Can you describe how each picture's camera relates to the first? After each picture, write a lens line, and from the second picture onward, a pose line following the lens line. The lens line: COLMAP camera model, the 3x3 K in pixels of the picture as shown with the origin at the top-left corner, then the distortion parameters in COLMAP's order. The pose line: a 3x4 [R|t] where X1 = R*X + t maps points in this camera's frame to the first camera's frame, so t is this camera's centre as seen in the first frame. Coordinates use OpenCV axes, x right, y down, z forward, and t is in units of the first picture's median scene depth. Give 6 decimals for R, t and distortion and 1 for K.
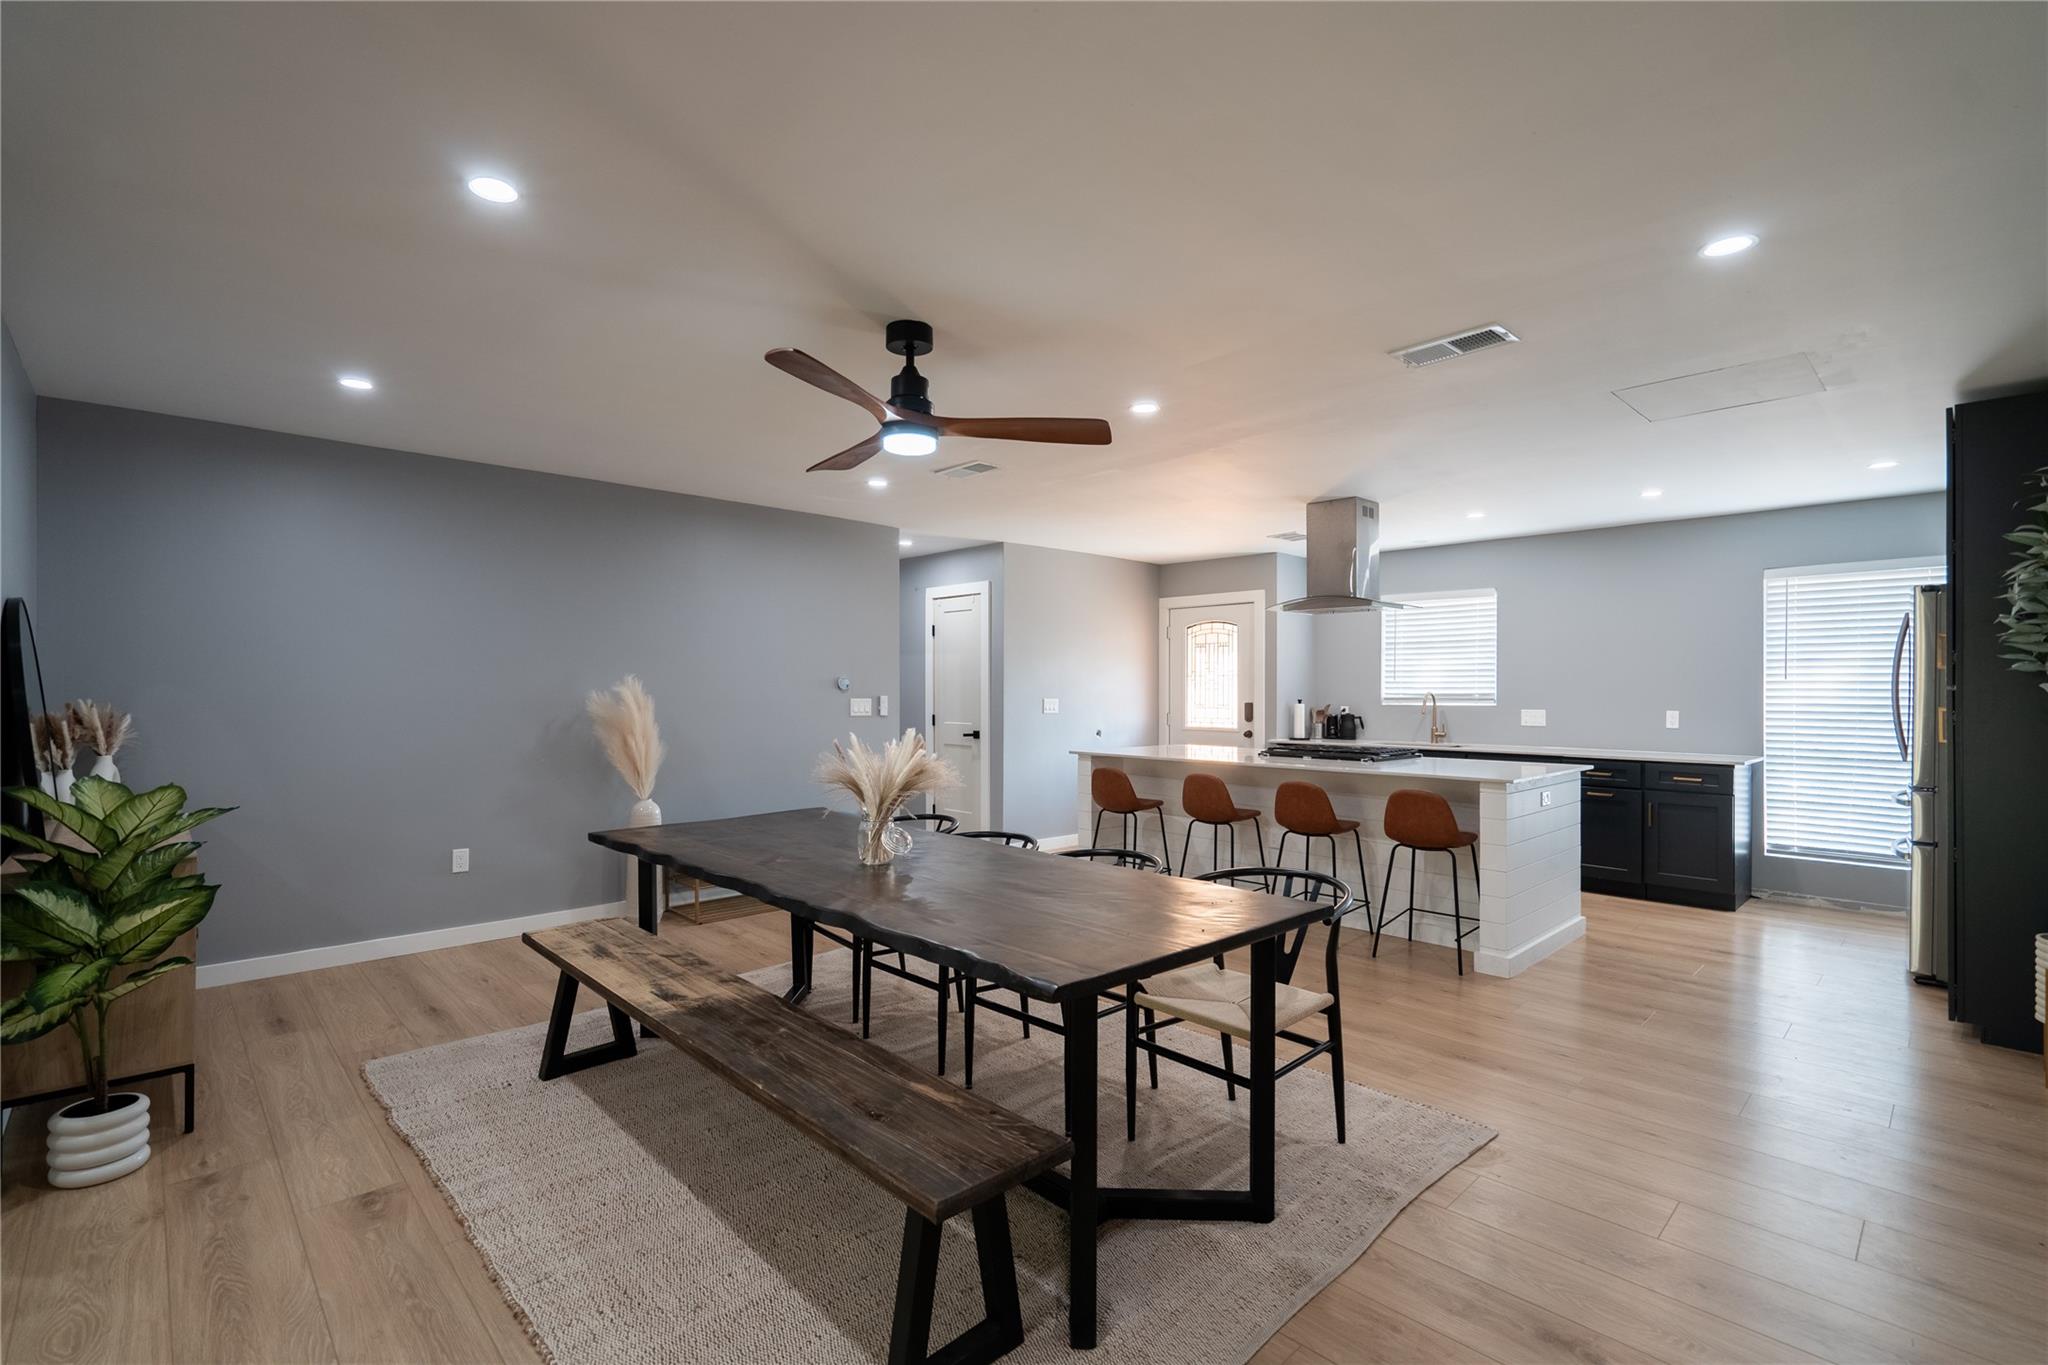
lens RADIAL K [[918.1, 0, 1016.1], [0, 918.1, 688.3], [0, 0, 1]] dist [-0.008258, -0.000070]
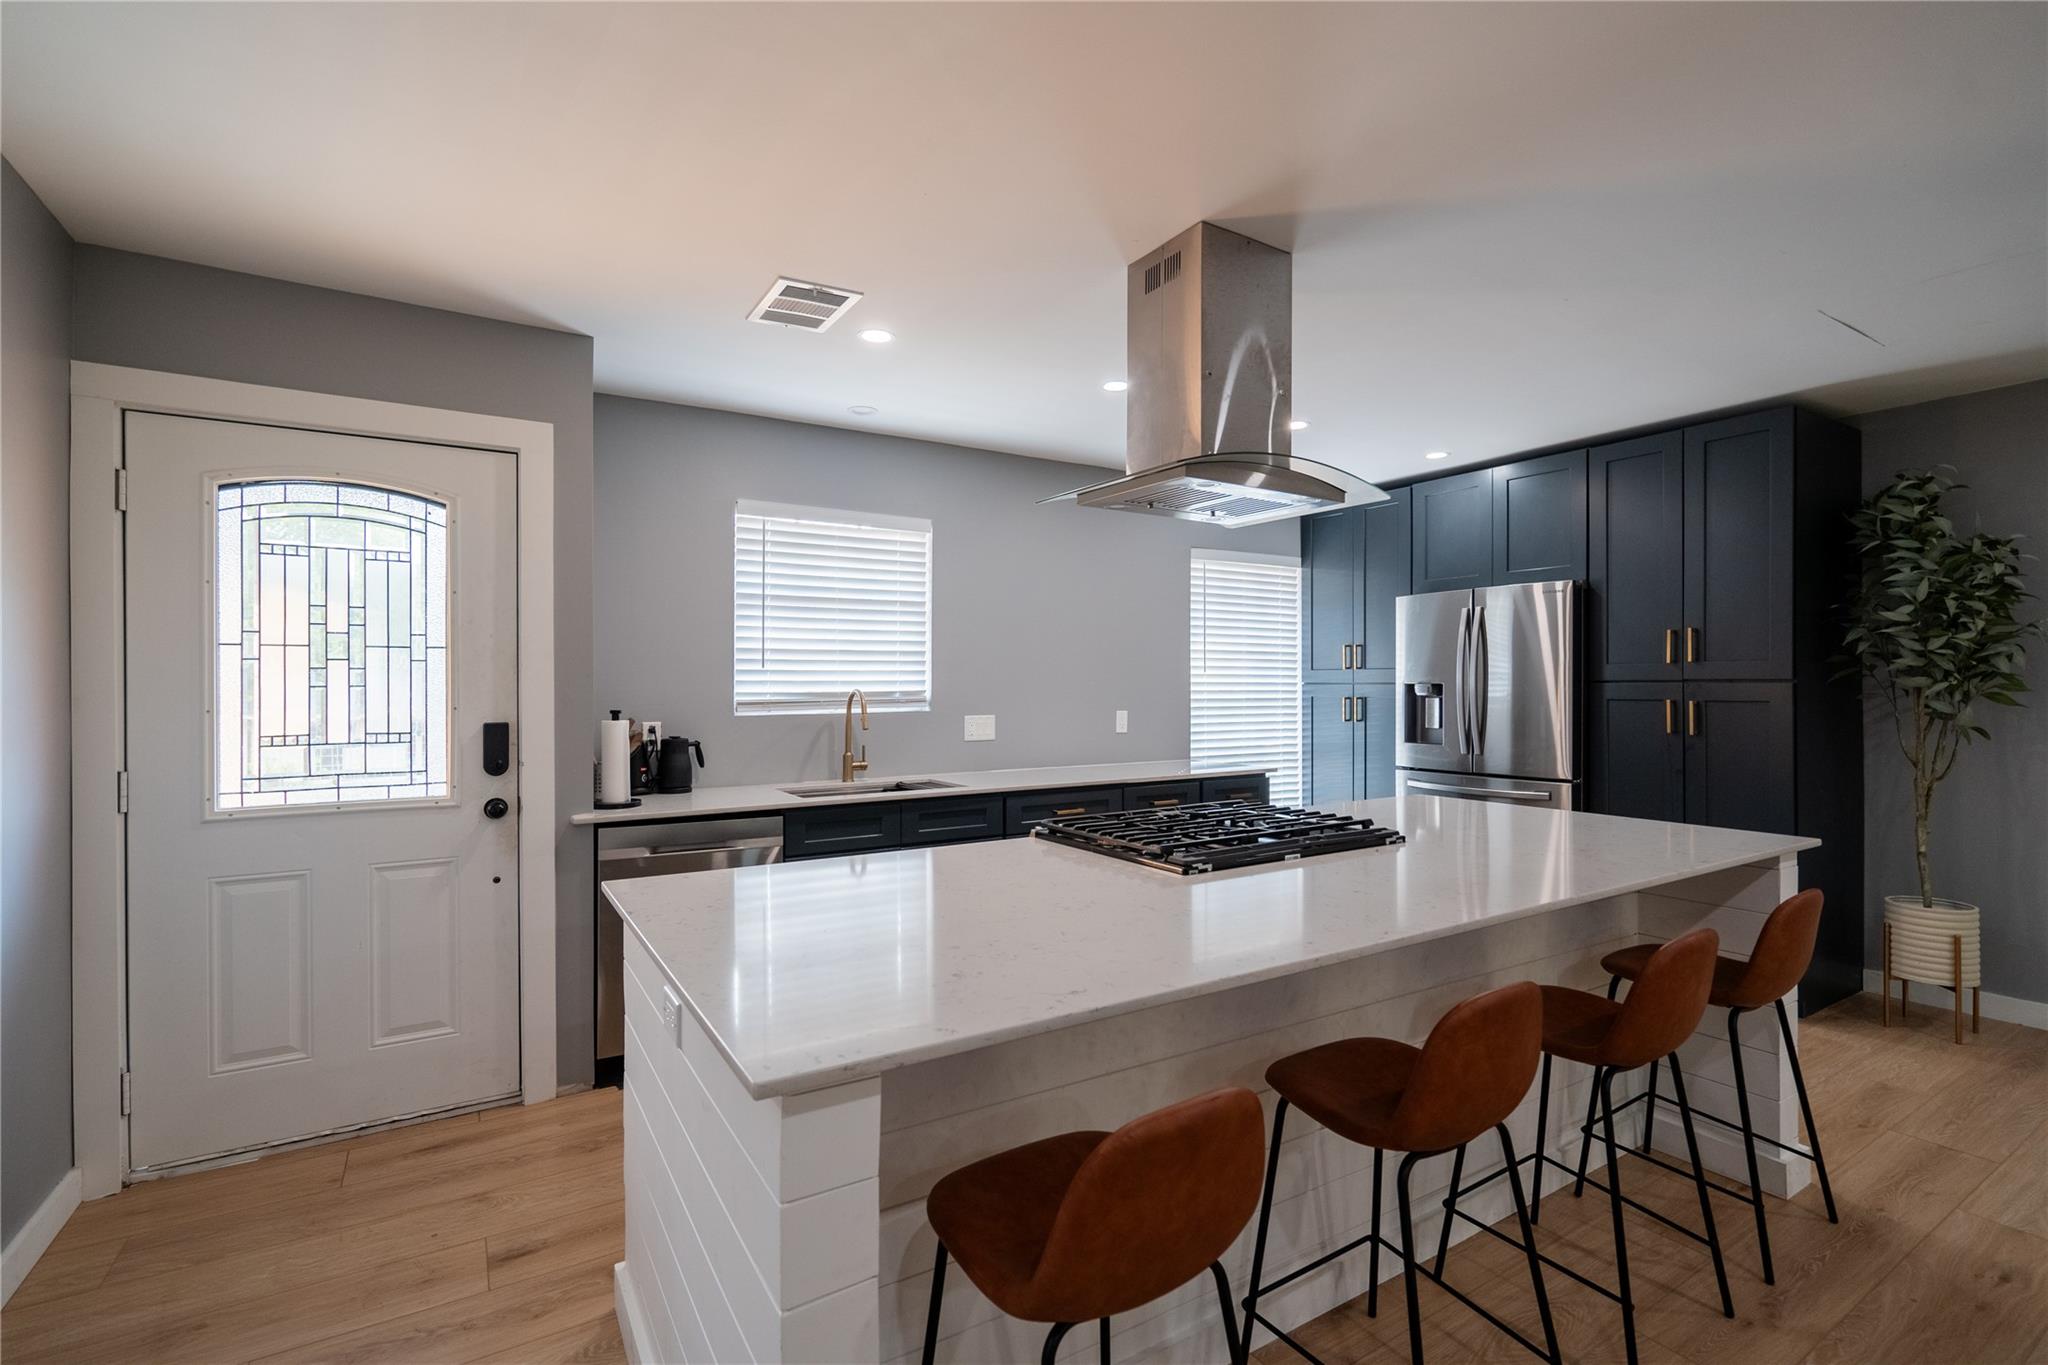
lens RADIAL K [[918.1, 0, 1026.3], [0, 918.1, 684.5], [0, 0, 1]] dist [-0.008258, -0.000070]
pose [[0.194899, -0.002400, 0.980820, -0.057822], [0.001728, 0.999996, 0.002104, 0.000022], [-0.980822, 0.001285, 0.194902, 0.664081]]
